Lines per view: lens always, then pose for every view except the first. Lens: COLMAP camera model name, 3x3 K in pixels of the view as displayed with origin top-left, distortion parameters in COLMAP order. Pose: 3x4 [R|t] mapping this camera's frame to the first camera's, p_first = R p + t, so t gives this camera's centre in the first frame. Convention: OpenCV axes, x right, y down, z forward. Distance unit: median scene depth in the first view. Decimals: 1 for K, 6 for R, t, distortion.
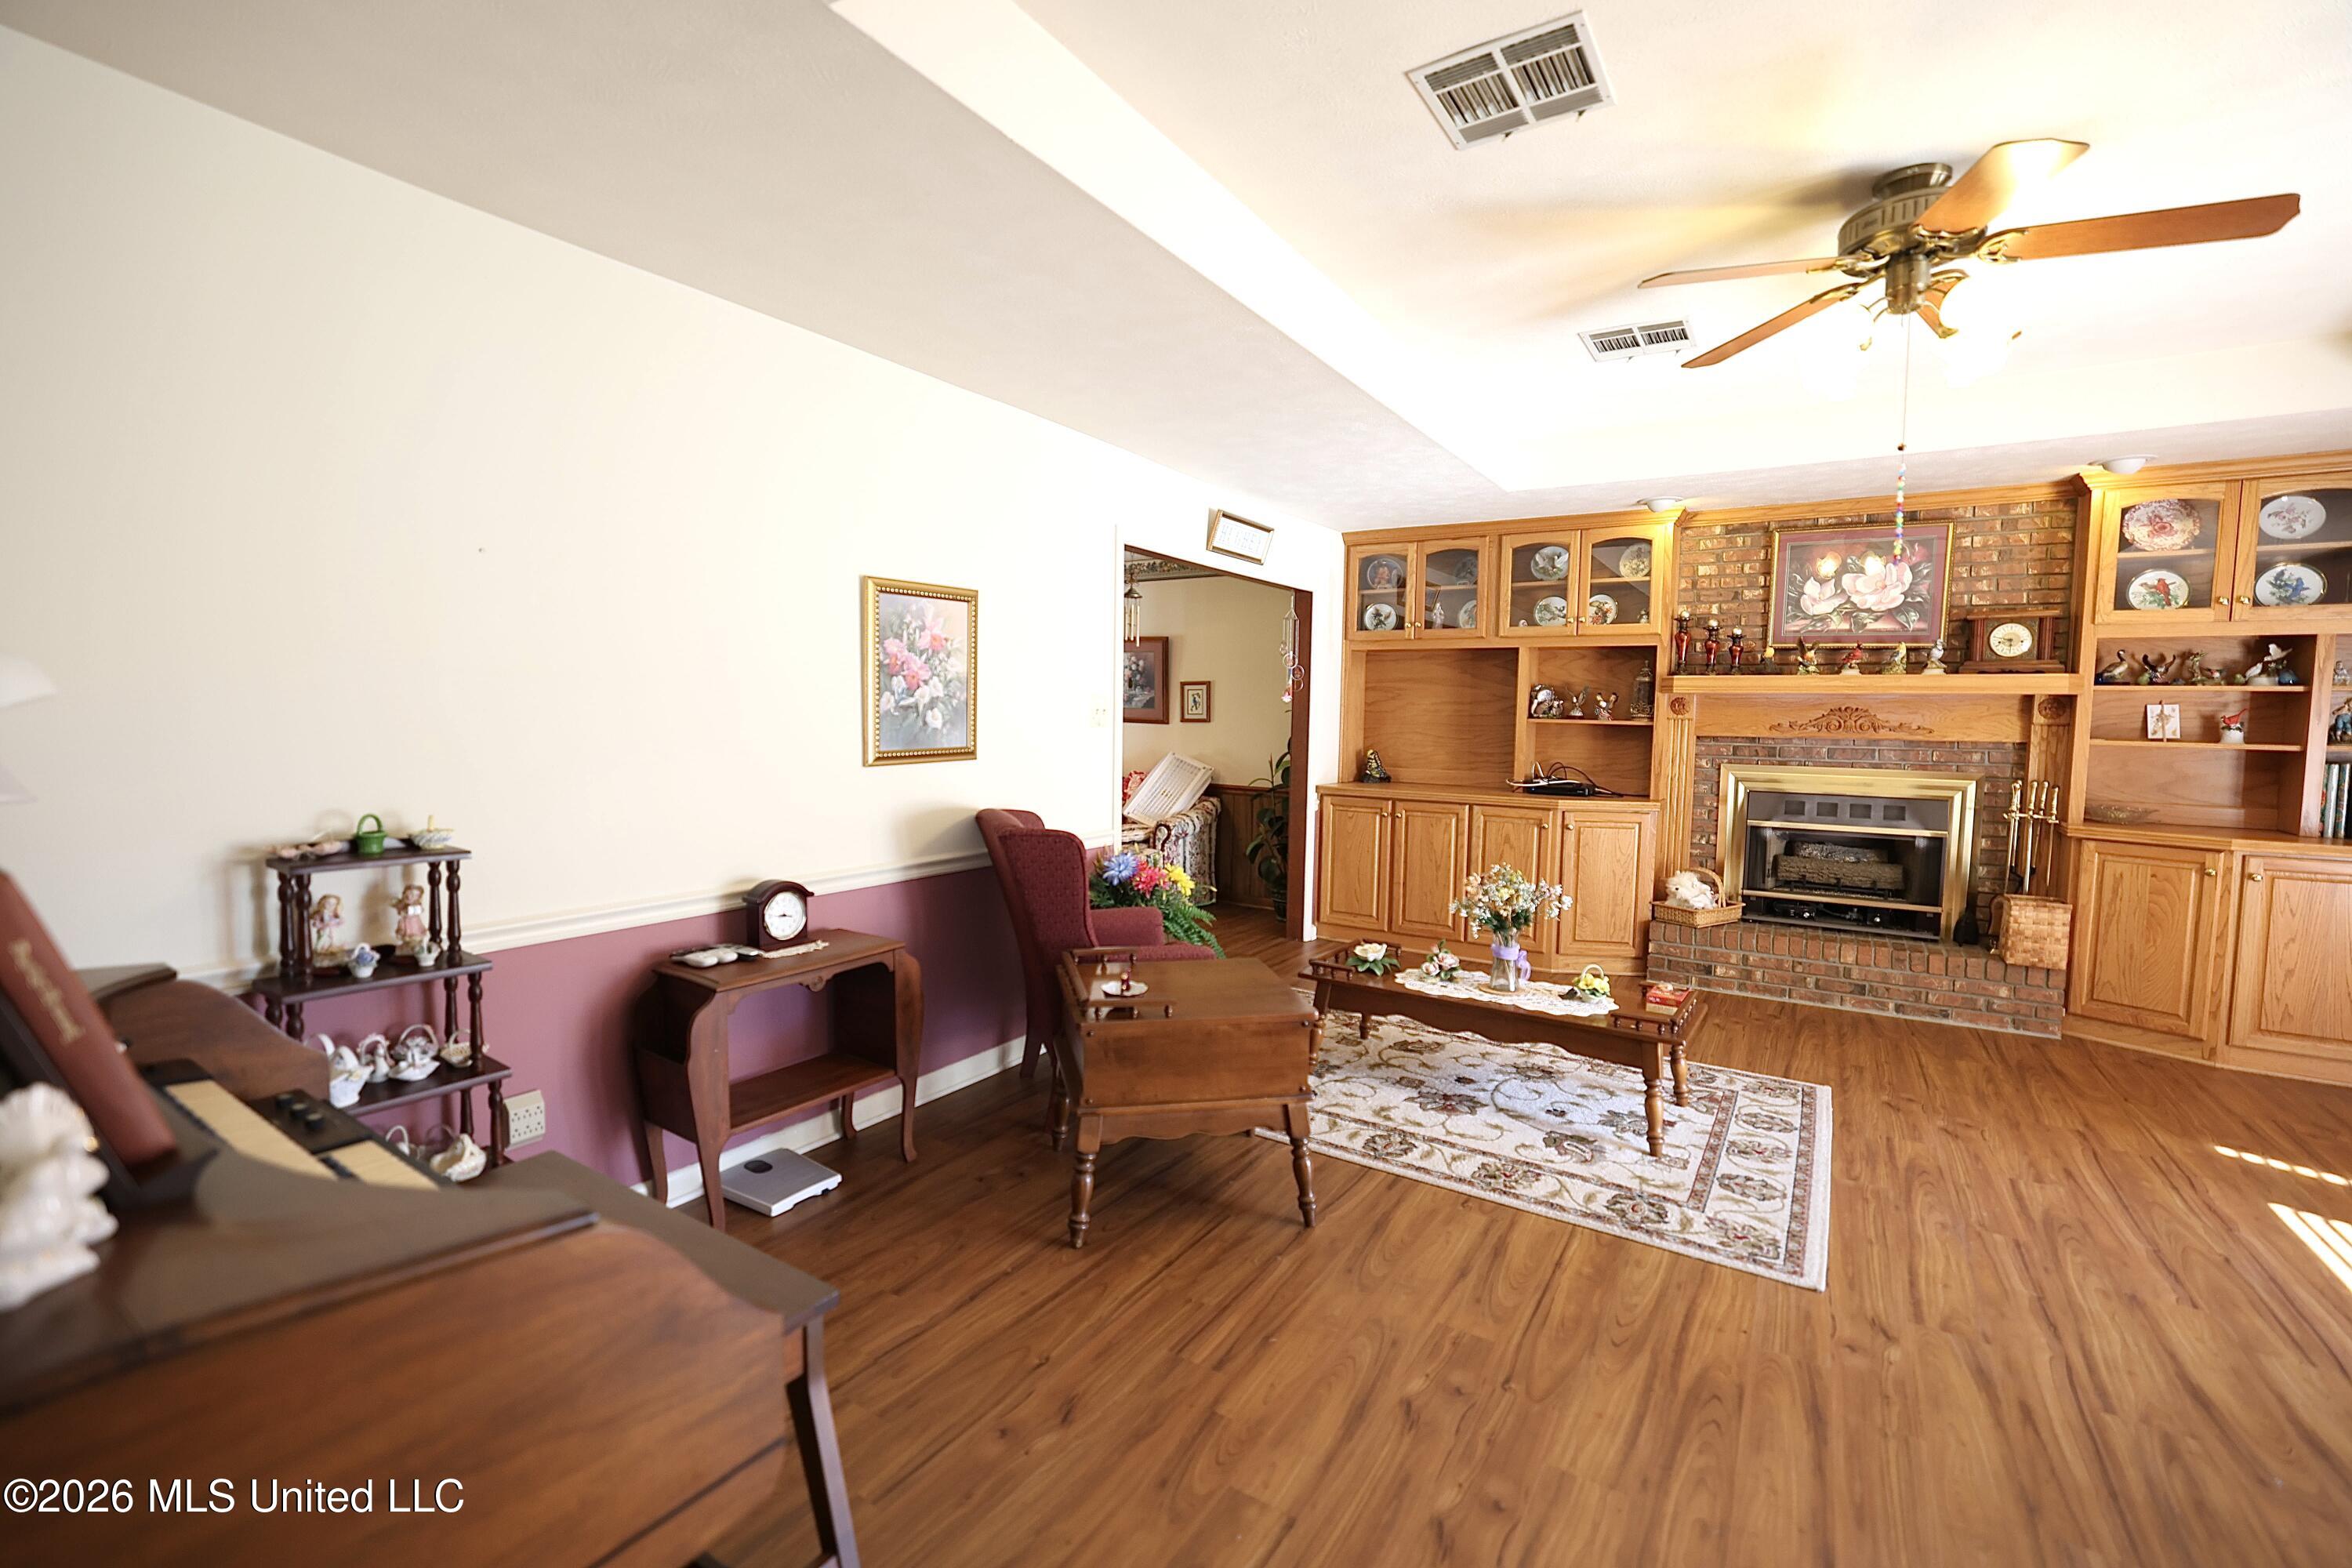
lens RADIAL K [[1010.2, 0, 1162.9], [0, 1010.2, 778.6], [0, 0, 1]] dist [-0.046664, 0.018061]
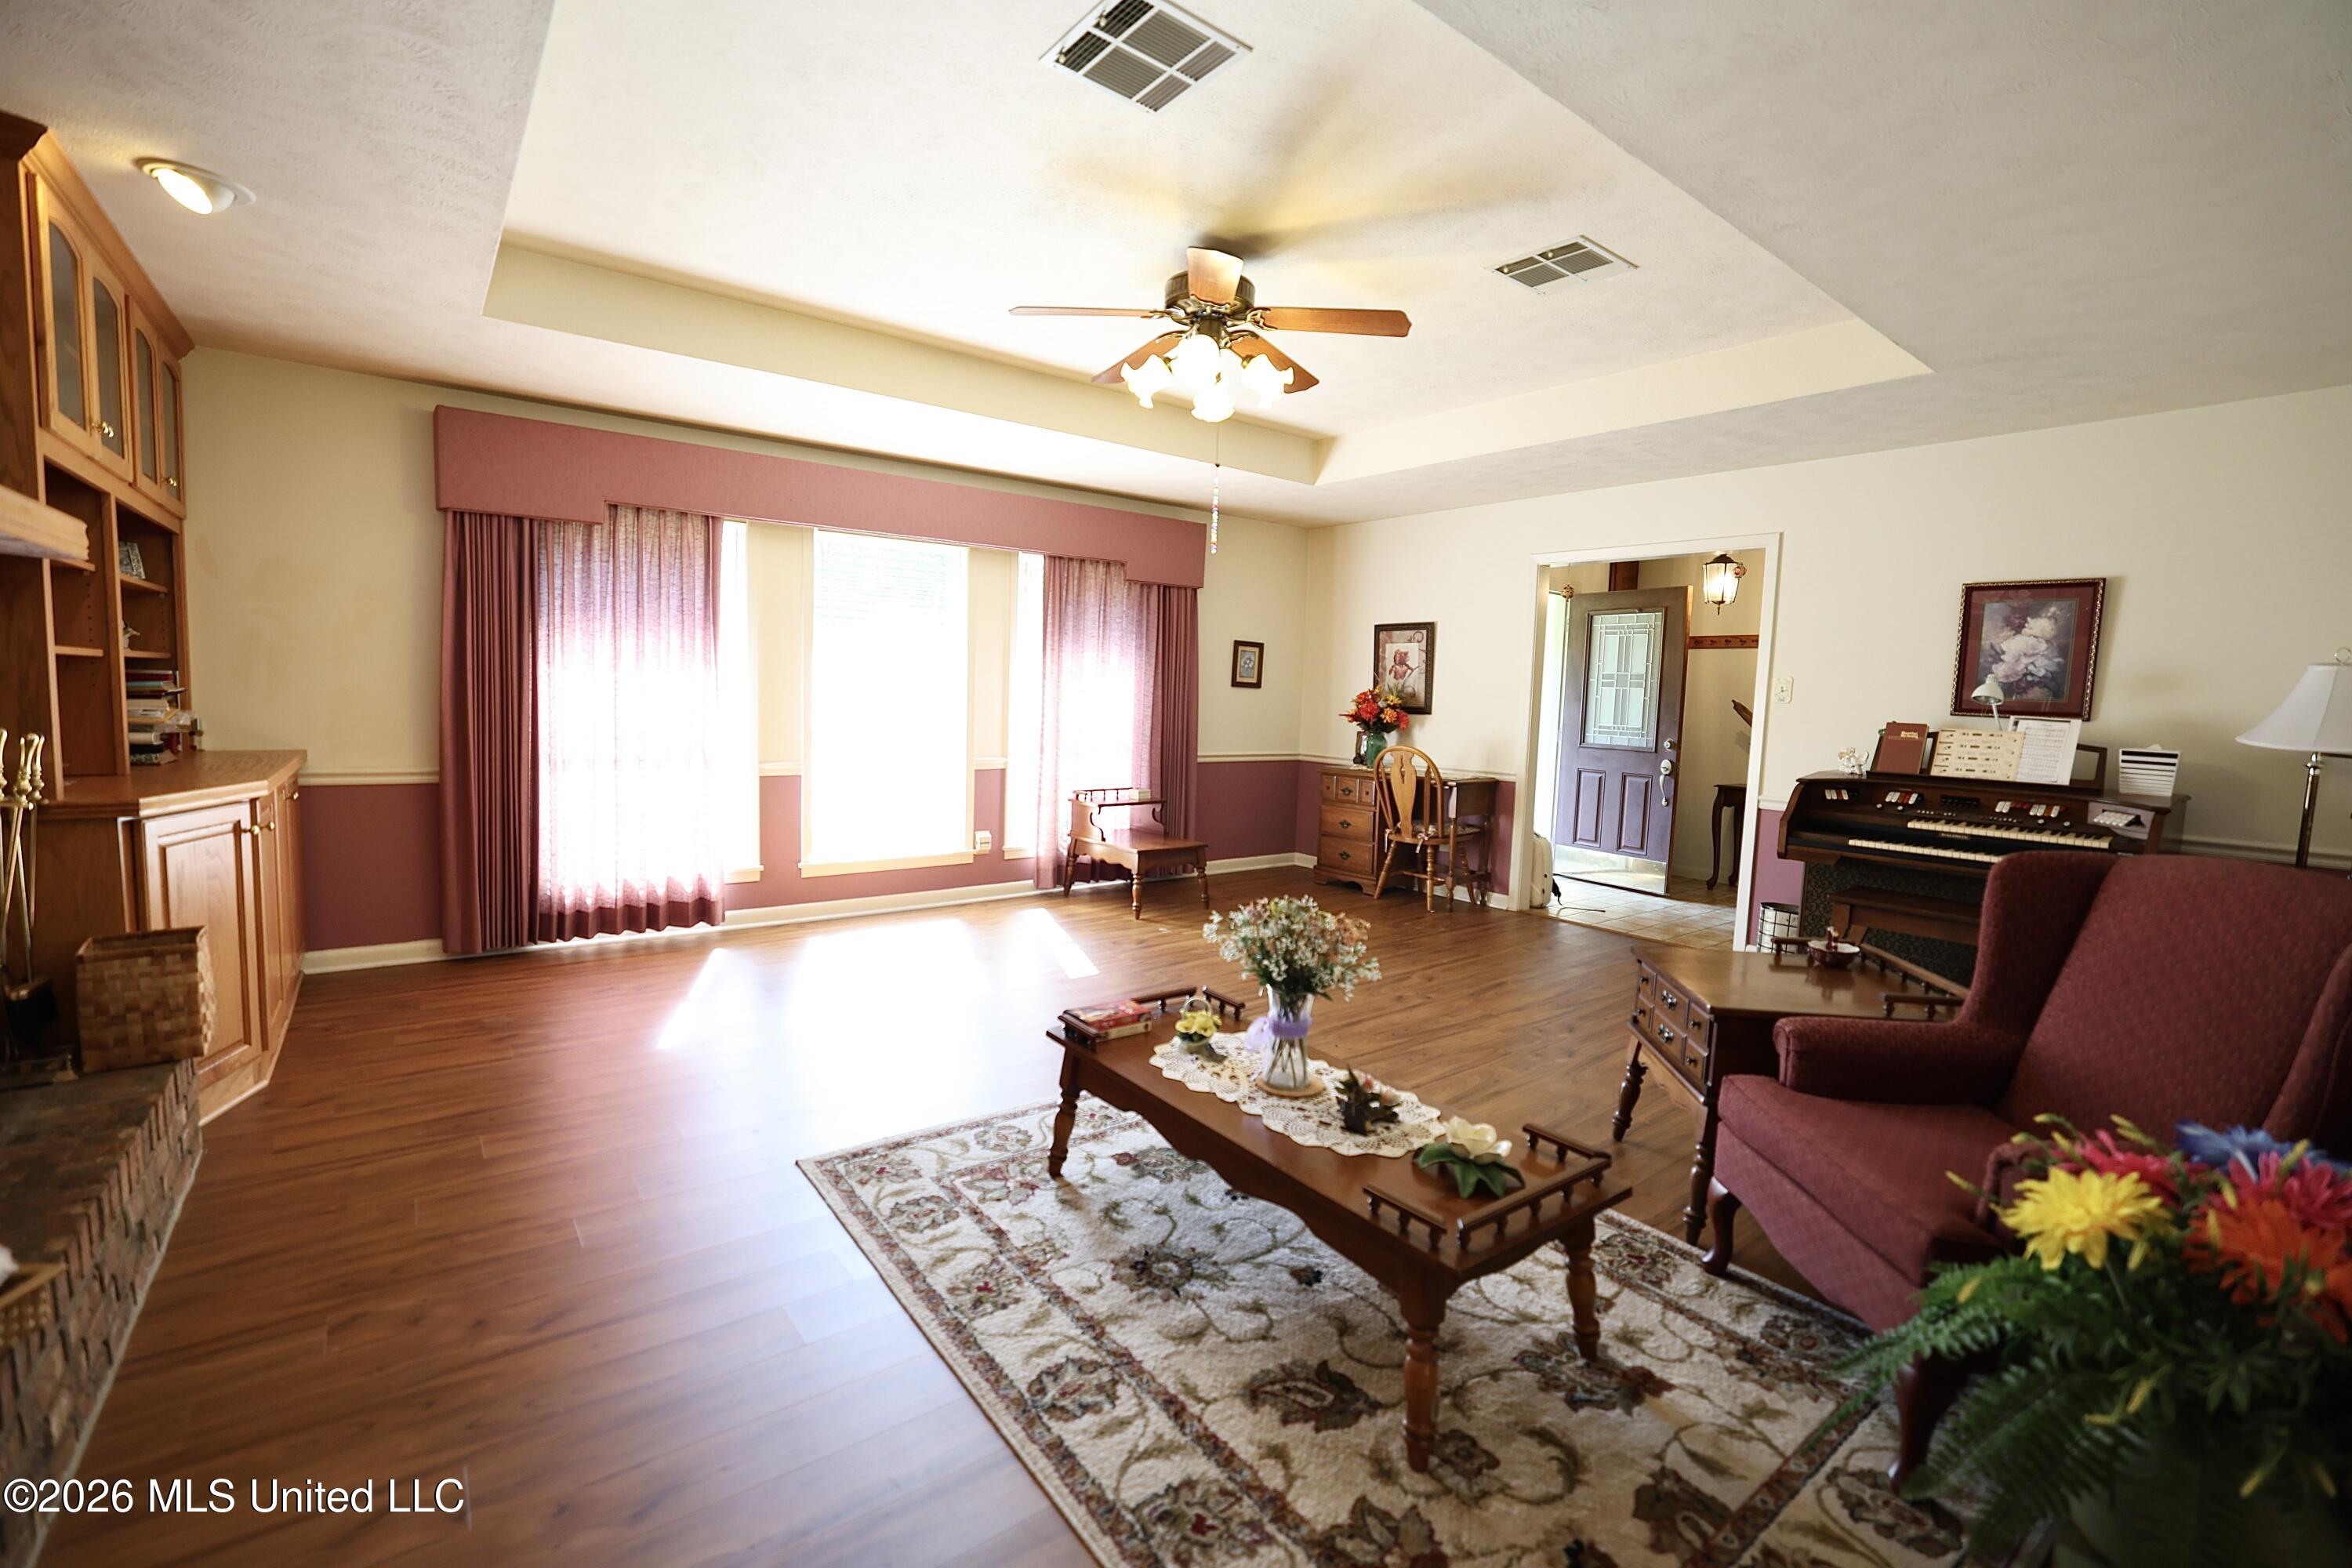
lens RADIAL K [[1010.2, 0, 1162.9], [0, 1010.2, 778.6], [0, 0, 1]] dist [-0.046664, 0.018061]
pose [[-0.944830, -0.073734, 0.319155, 0.183547], [-0.024501, 0.987514, 0.155612, -0.064348], [-0.326644, 0.139207, -0.934840, 1.310158]]
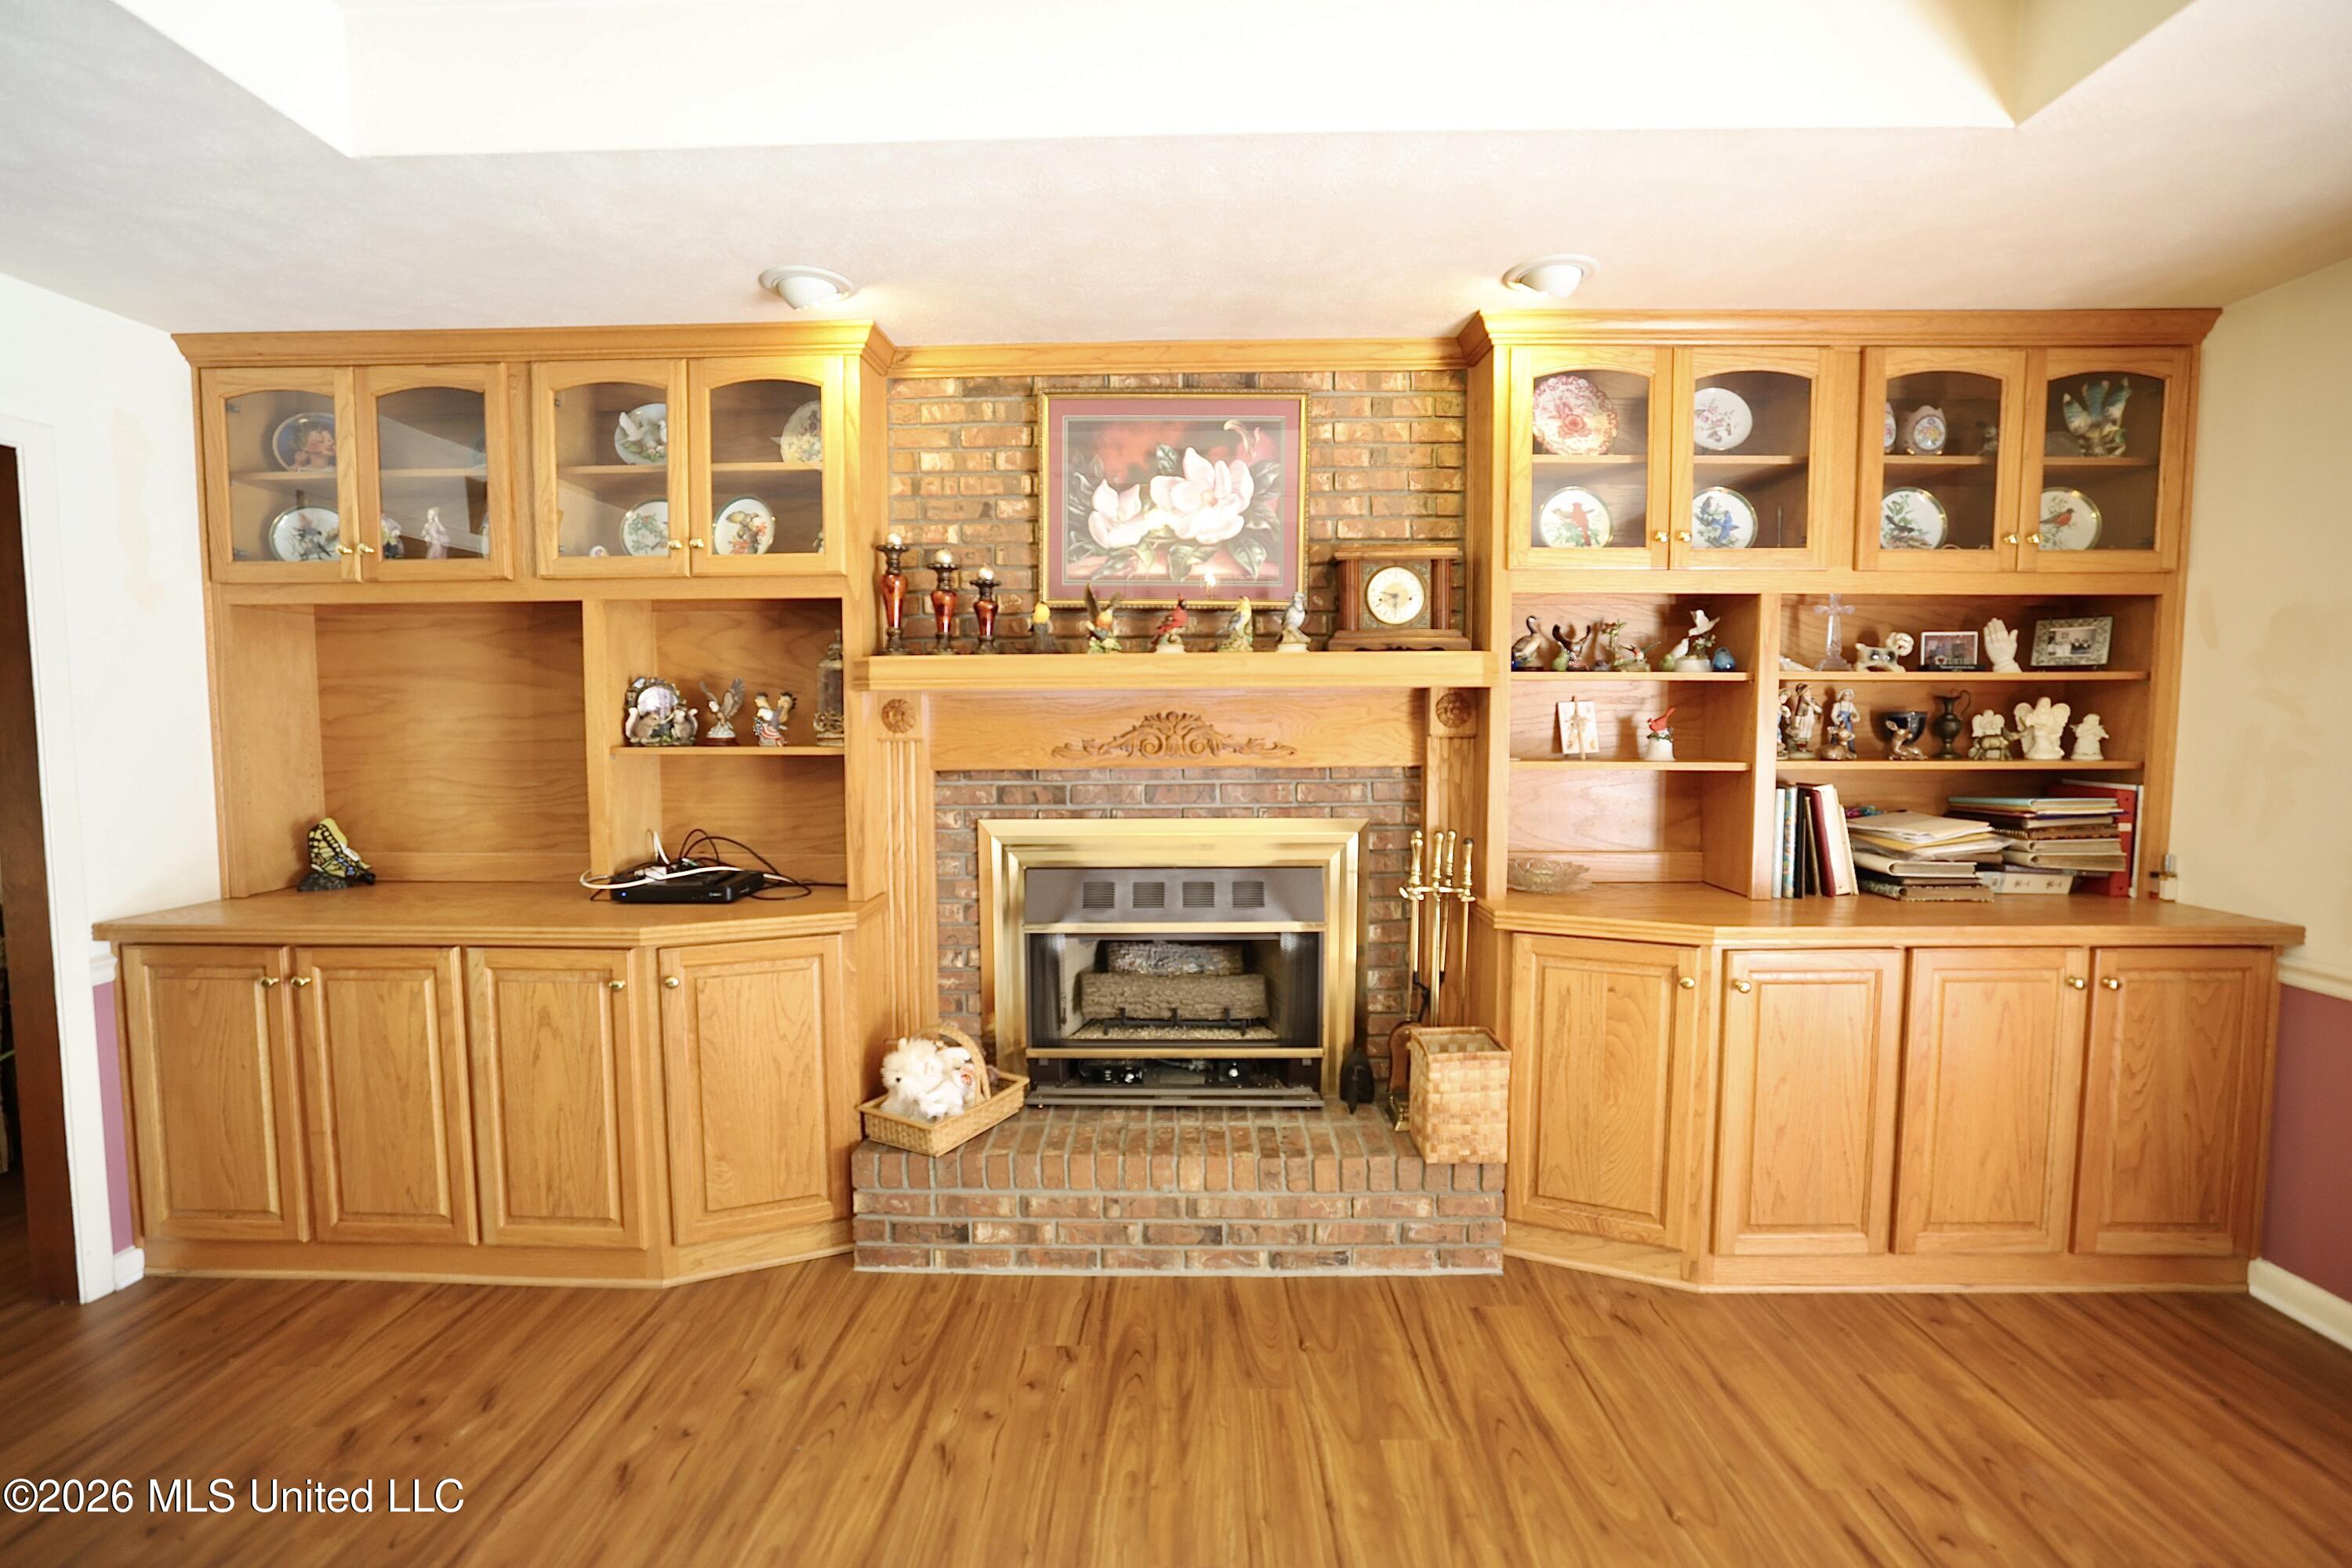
lens RADIAL K [[1010.2, 0, 1162.9], [0, 1010.2, 778.6], [0, 0, 1]] dist [-0.046664, 0.018061]
pose [[0.846310, -0.053261, 0.530022, 0.433170], [0.052779, 0.998477, 0.016060, -0.050072], [-0.530070, 0.014382, 0.847832, 0.586680]]
